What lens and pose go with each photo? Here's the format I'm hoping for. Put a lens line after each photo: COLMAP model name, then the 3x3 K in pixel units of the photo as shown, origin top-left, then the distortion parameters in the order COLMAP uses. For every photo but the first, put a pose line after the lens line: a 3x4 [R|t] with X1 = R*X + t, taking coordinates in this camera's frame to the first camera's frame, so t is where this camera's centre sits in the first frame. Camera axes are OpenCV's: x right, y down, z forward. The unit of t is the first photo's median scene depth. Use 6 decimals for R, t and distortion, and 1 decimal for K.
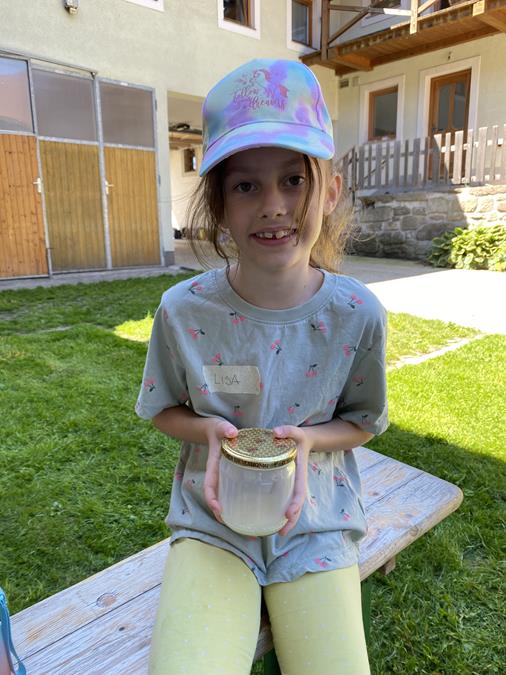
lens RADIAL K [[520.7, 0, 253.0], [0, 520.7, 337.5], [0, 0, 1]] dist [-0.008335, 0.003718]
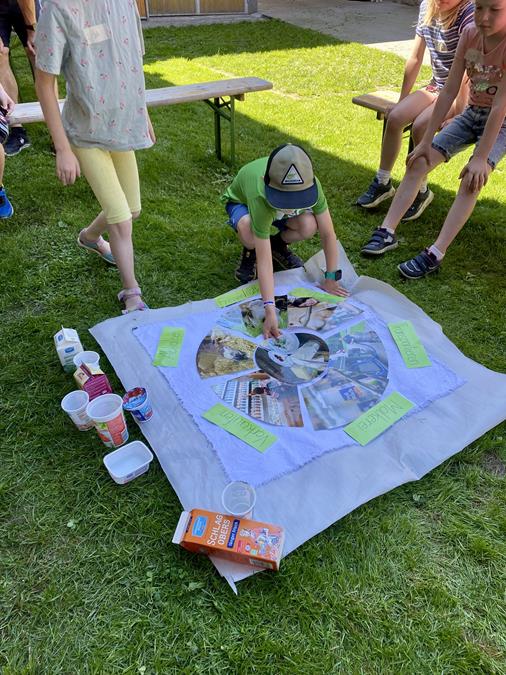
lens RADIAL K [[520.7, 0, 253.0], [0, 520.7, 337.5], [0, 0, 1]] dist [-0.008335, 0.003718]
pose [[0.980372, 0.135143, -0.143551, 0.091209], [-0.067133, 0.913421, 0.401441, 0.046018], [0.185375, -0.383925, 0.904565, -0.245807]]
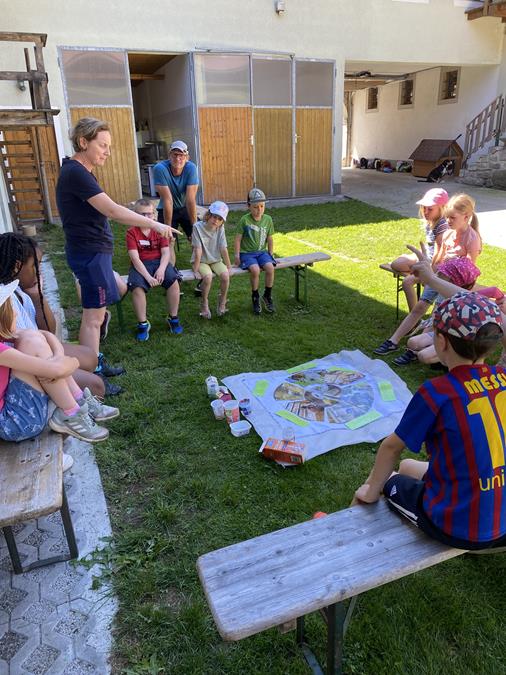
lens RADIAL K [[520.7, 0, 253.0], [0, 520.7, 337.5], [0, 0, 1]] dist [-0.008335, 0.003718]
pose [[0.933846, 0.111515, -0.339848, 0.149763], [-0.061213, 0.985965, 0.155323, 0.034520], [0.352400, -0.124245, 0.927566, -0.418281]]
